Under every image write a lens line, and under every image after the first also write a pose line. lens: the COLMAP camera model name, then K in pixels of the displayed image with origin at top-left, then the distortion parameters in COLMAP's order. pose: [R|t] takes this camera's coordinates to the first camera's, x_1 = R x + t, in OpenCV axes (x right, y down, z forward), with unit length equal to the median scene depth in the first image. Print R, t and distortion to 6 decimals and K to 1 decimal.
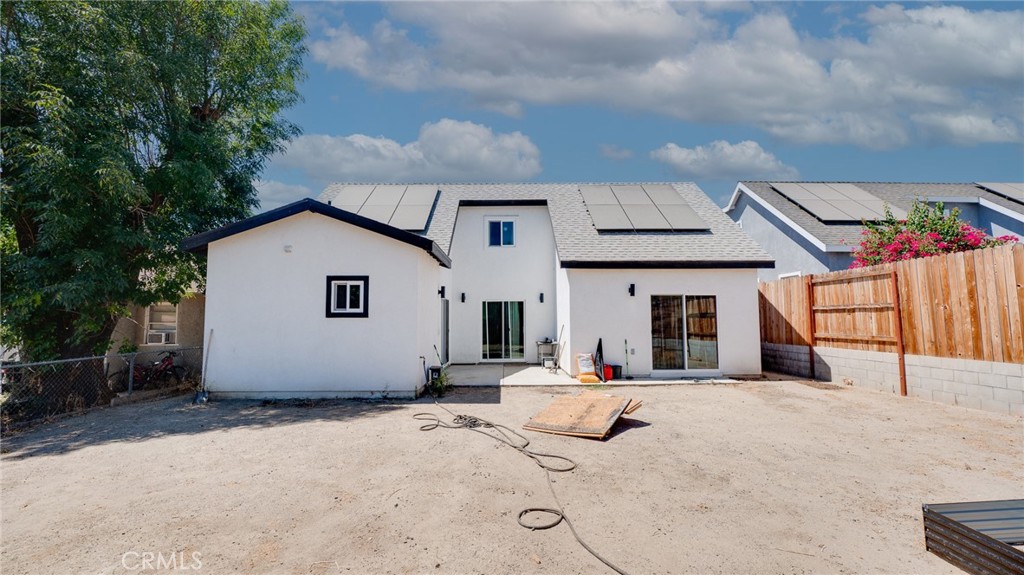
lens RADIAL K [[441.3, 0, 509.7], [0, 441.3, 281.9], [0, 0, 1]] dist [0.000243, -0.000661]
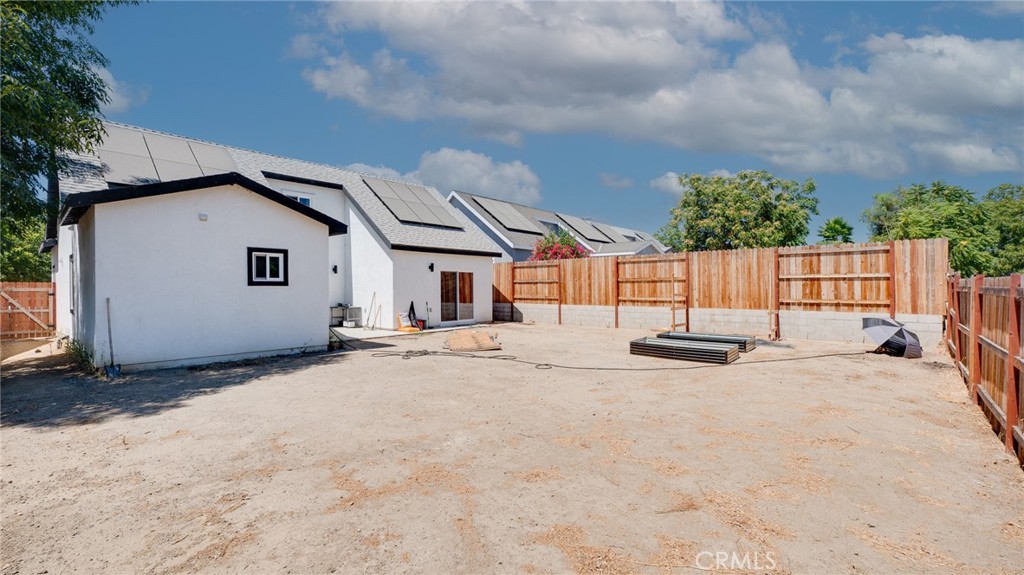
lens RADIAL K [[441.3, 0, 514.9], [0, 441.3, 284.0], [0, 0, 1]] dist [0.000243, -0.000661]
pose [[0.668259, 0.007081, 0.743895, -0.632758], [-0.063125, 0.996888, 0.047217, -0.013014], [-0.741245, -0.078511, 0.666627, -0.168138]]
